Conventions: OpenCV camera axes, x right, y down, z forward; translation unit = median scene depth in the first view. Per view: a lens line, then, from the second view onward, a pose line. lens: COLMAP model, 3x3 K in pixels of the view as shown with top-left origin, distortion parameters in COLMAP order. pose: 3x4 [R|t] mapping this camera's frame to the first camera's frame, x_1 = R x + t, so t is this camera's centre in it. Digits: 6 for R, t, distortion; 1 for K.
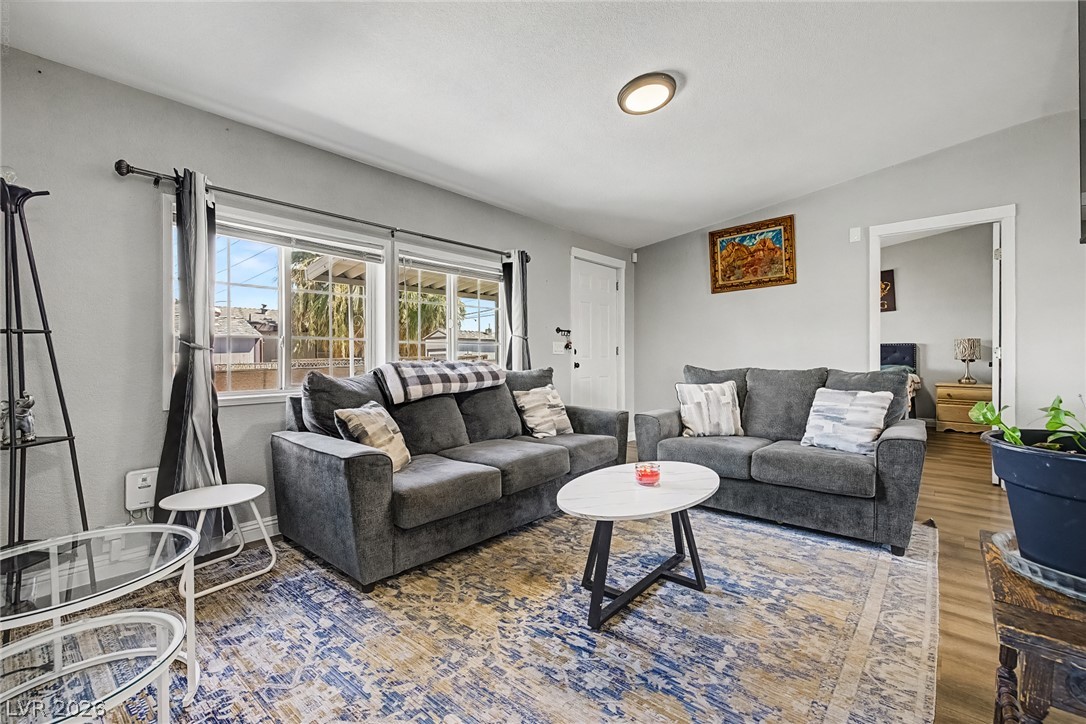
lens RADIAL K [[464.5, 0, 539.3], [0, 464.5, 359.2], [0, 0, 1]] dist [0.009222, -0.001647]
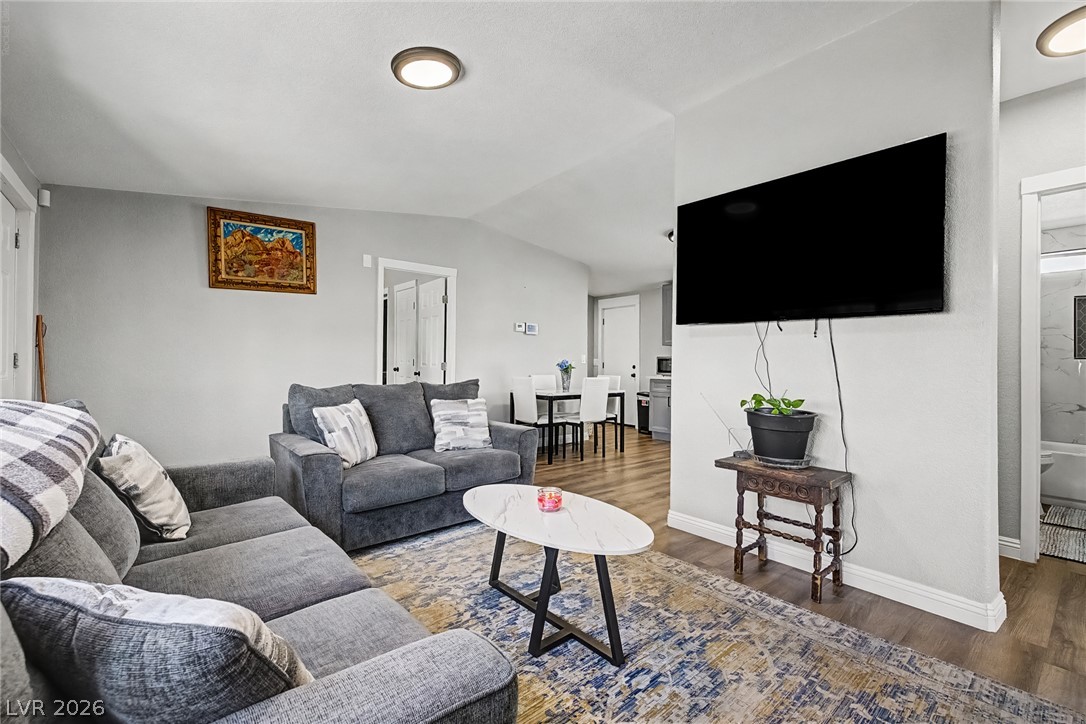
lens RADIAL K [[464.5, 0, 535.9], [0, 464.5, 356.7], [0, 0, 1]] dist [0.009222, -0.001647]
pose [[0.156724, 0.014570, 0.987535, -0.458286], [-0.001889, 0.999894, -0.014452, -0.025737], [-0.987641, 0.000400, 0.156735, 0.532447]]
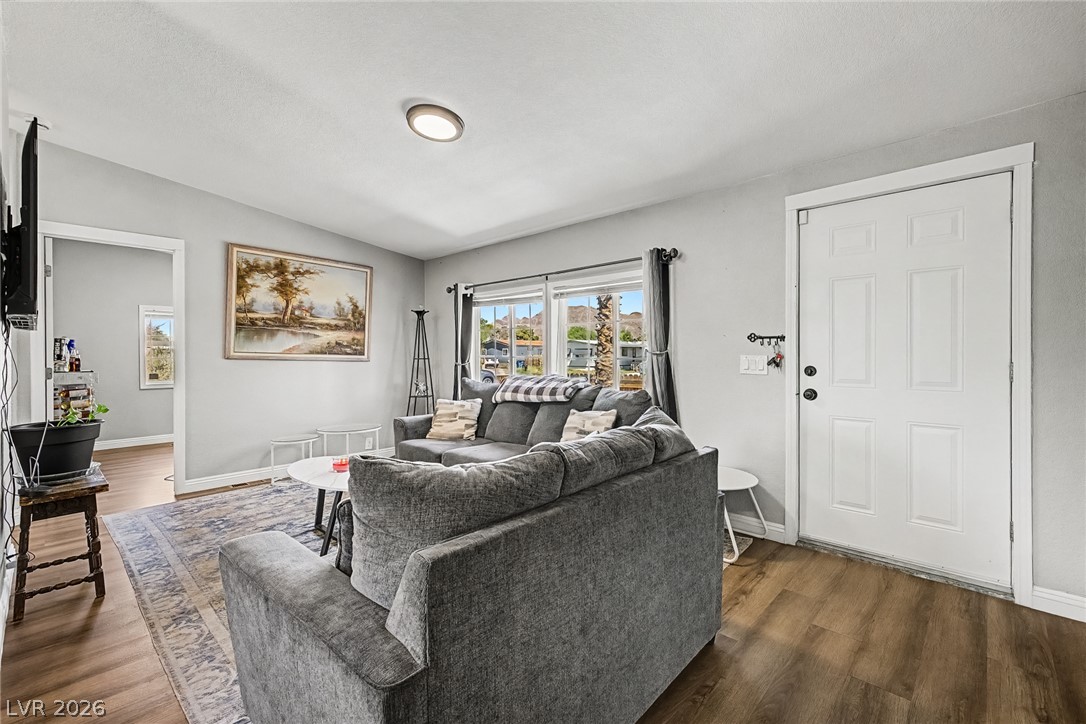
lens RADIAL K [[464.5, 0, 534.4], [0, 464.5, 357.0], [0, 0, 1]] dist [0.009222, -0.001647]
pose [[-0.036706, 0.011838, -0.999256, 0.986545], [-0.002545, 0.999925, 0.011939, -0.058511], [0.999323, 0.002982, -0.036673, 0.996032]]
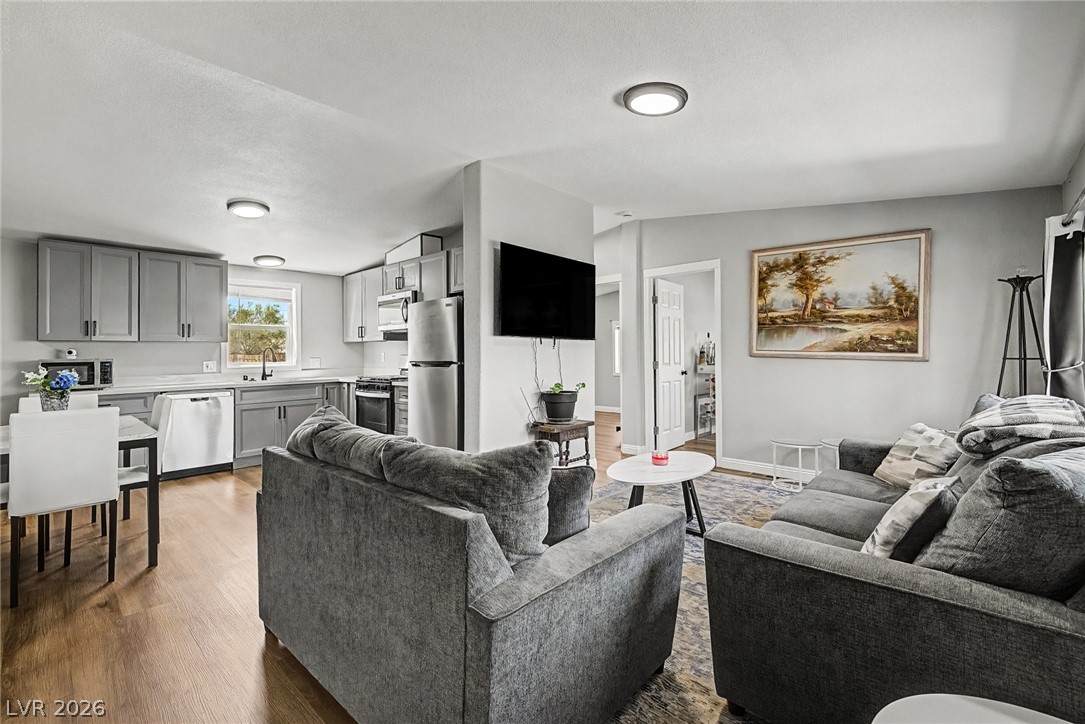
lens RADIAL K [[464.0, 0, 534.4], [0, 464.0, 347.9], [0, 0, 1]] dist [0.009222, -0.001647]
pose [[-0.999578, 0.014179, 0.025363, 0.361673], [0.014019, 0.999881, -0.006468, -0.061951], [-0.025452, -0.006110, -0.999657, 1.520926]]
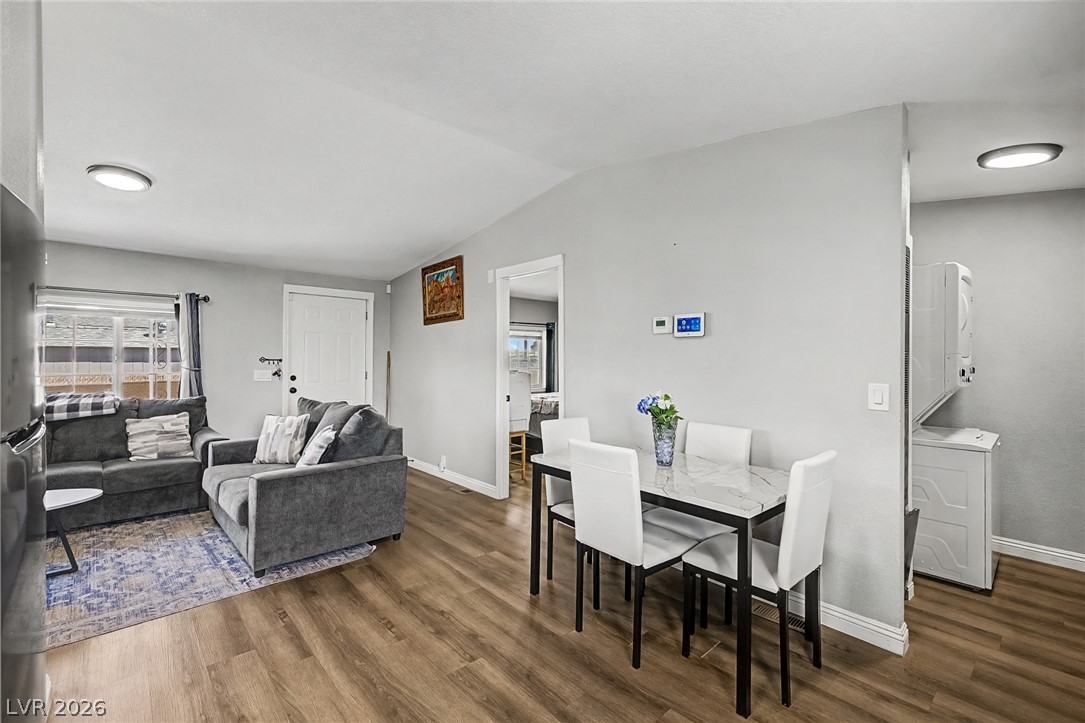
lens RADIAL K [[464.0, 0, 541.2], [0, 464.0, 358.7], [0, 0, 1]] dist [0.009222, -0.001647]
pose [[0.994926, 0.010178, -0.100092, 1.140025], [-0.010937, 0.999915, -0.007030, -0.089497], [0.100012, 0.008089, 0.994953, -0.065877]]
